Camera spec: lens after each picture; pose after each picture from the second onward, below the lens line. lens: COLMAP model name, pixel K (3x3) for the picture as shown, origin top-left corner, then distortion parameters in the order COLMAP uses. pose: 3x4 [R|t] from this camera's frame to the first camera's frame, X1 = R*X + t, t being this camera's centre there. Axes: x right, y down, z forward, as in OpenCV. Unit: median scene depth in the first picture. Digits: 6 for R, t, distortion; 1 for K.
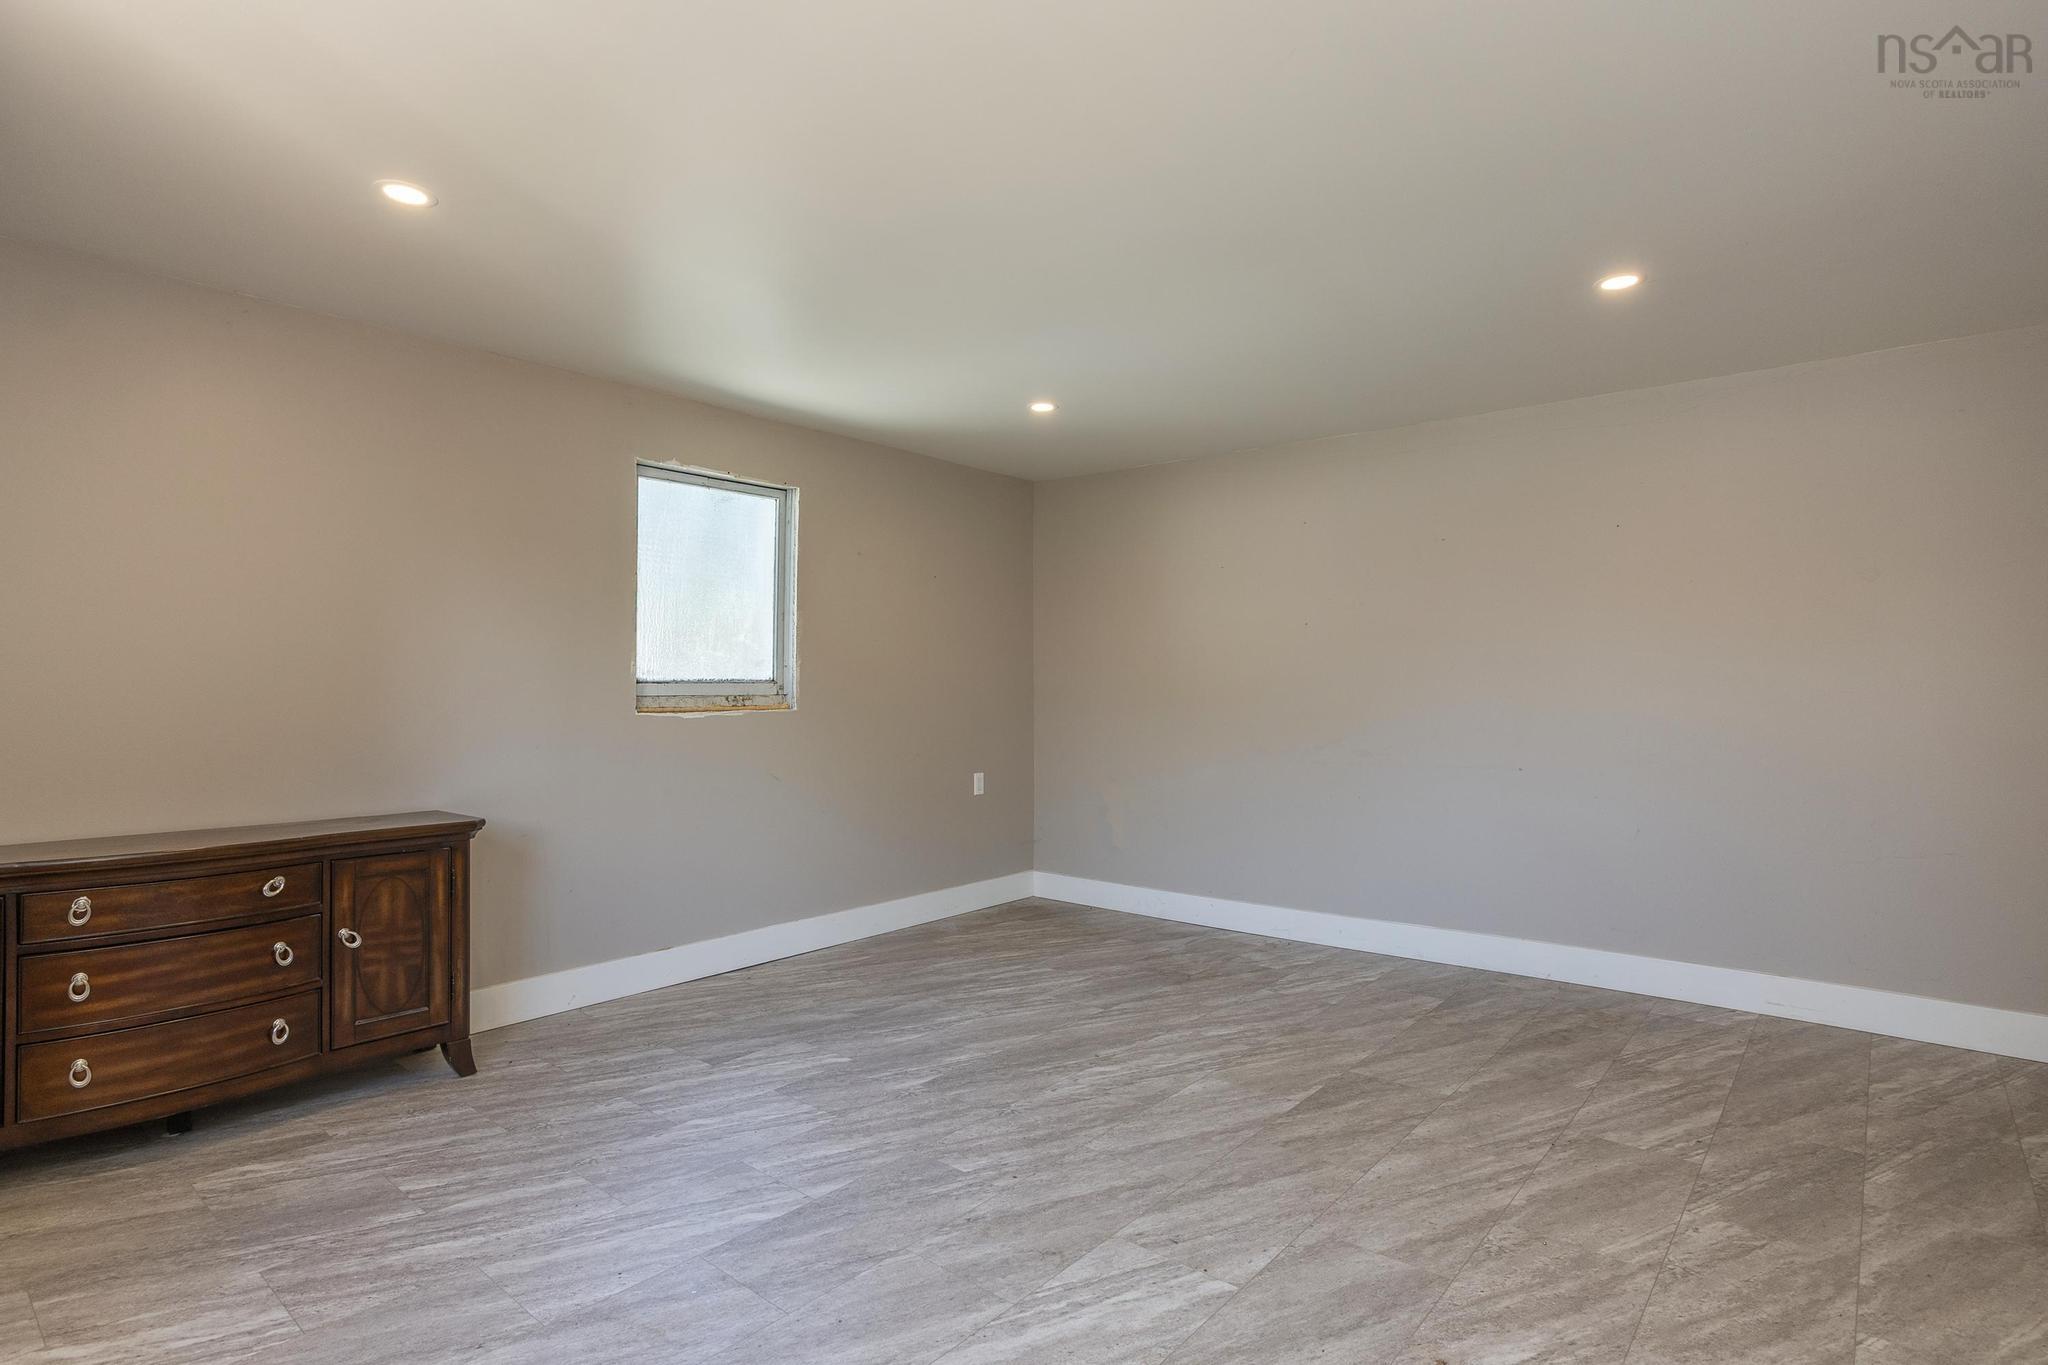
lens RADIAL K [[1017.7, 0, 1055.1], [0, 1017.7, 684.2], [0, 0, 1]] dist [-0.000575, 0.000576]
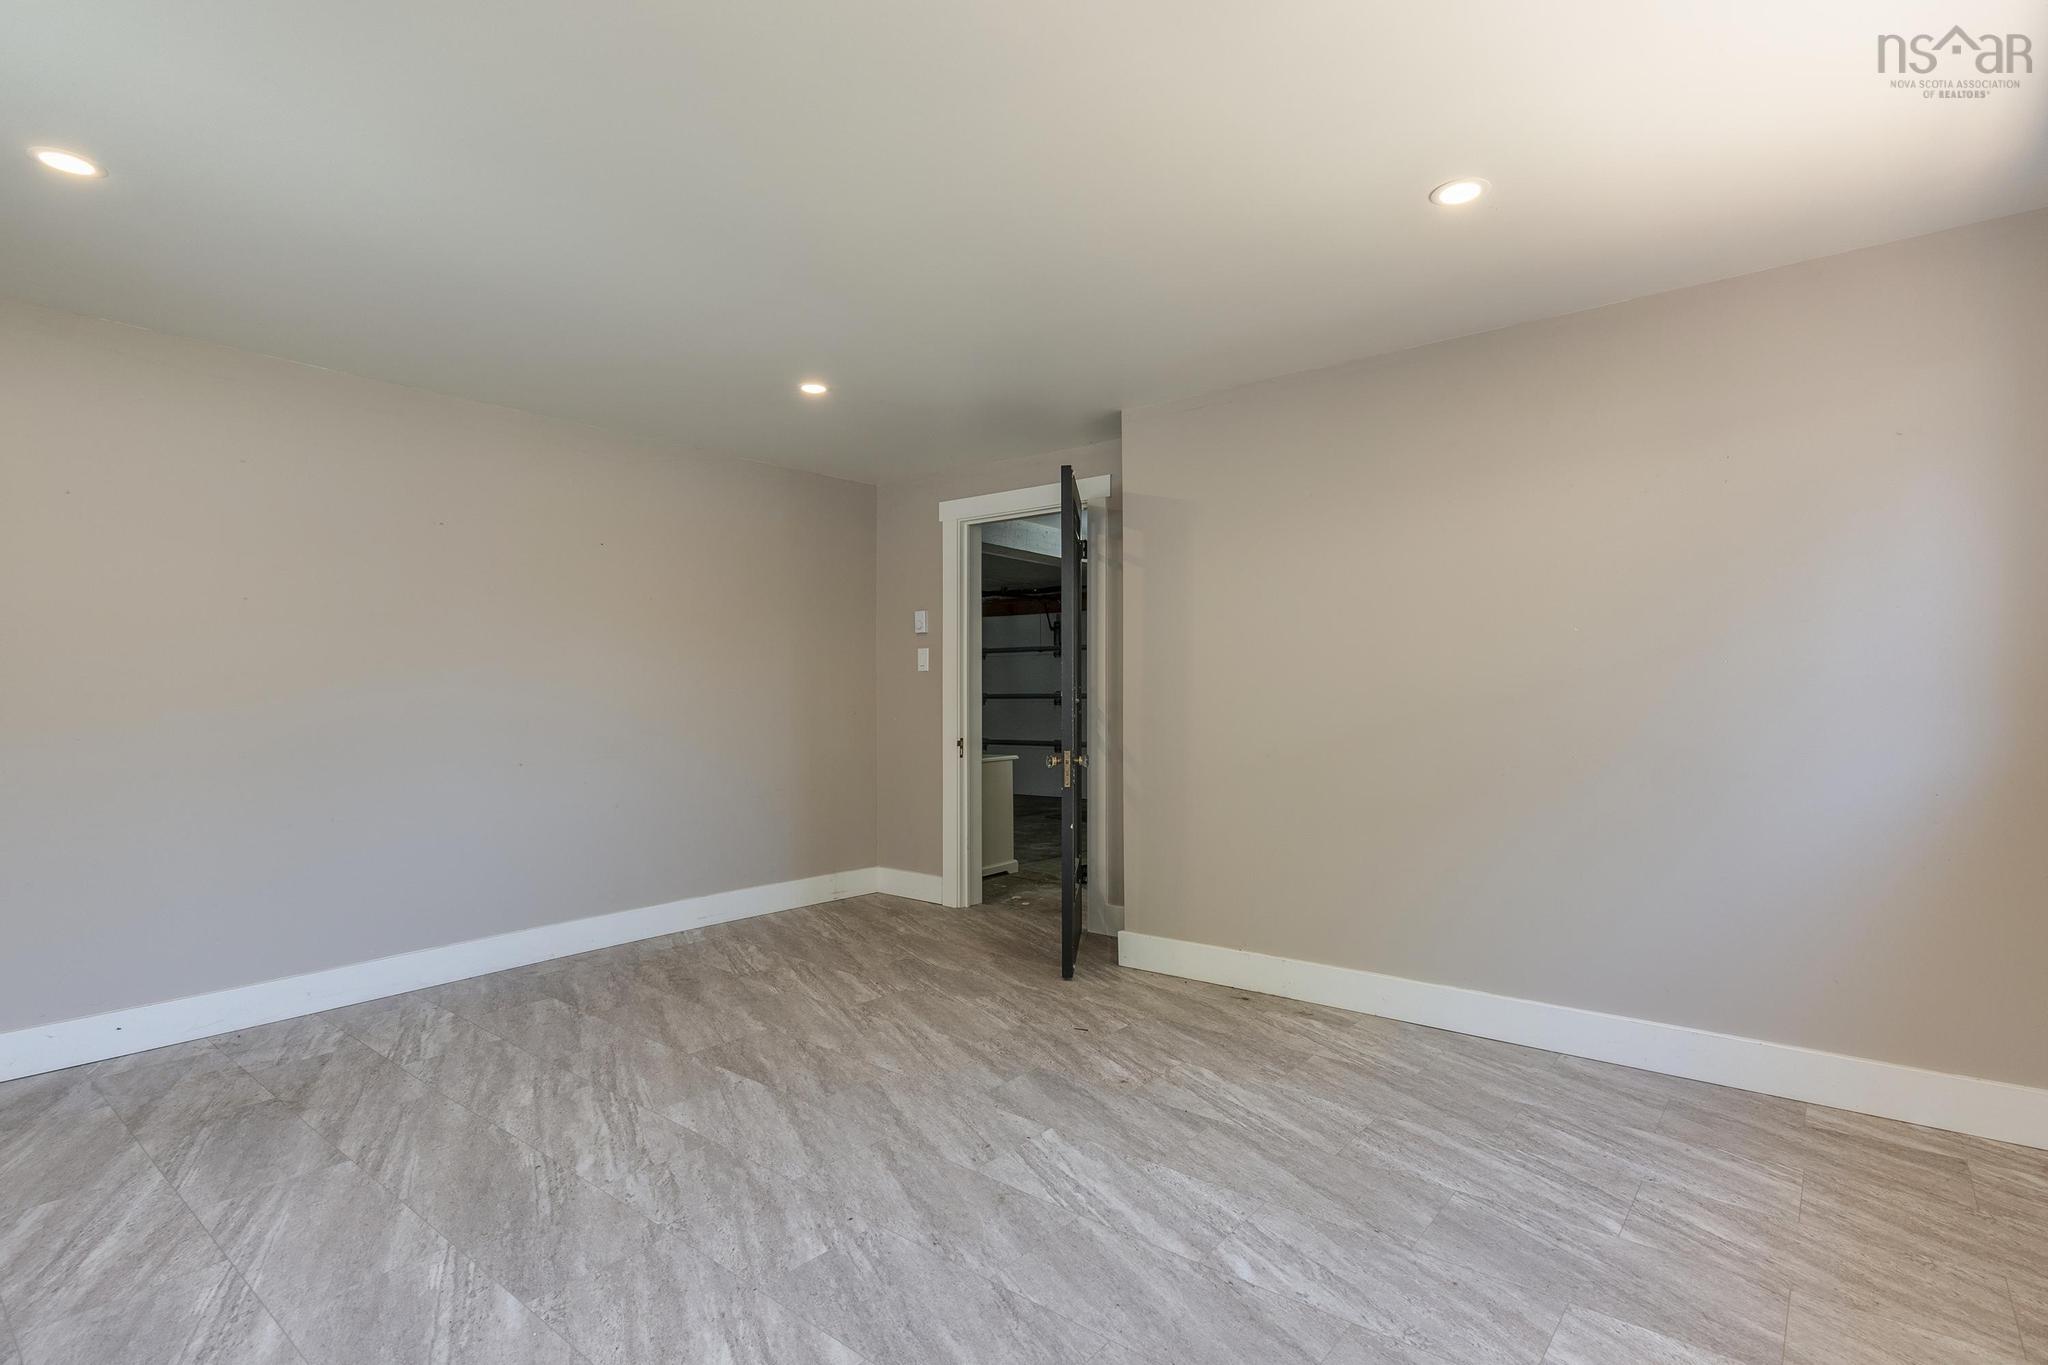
lens RADIAL K [[1017.7, 0, 1055.1], [0, 1017.7, 684.2], [0, 0, 1]] dist [-0.000575, 0.000576]
pose [[-0.019843, 0.003308, 0.999798, -0.771428], [-0.002608, 0.999991, -0.003361, 0.015531], [-0.999800, -0.002674, -0.019834, 0.692912]]
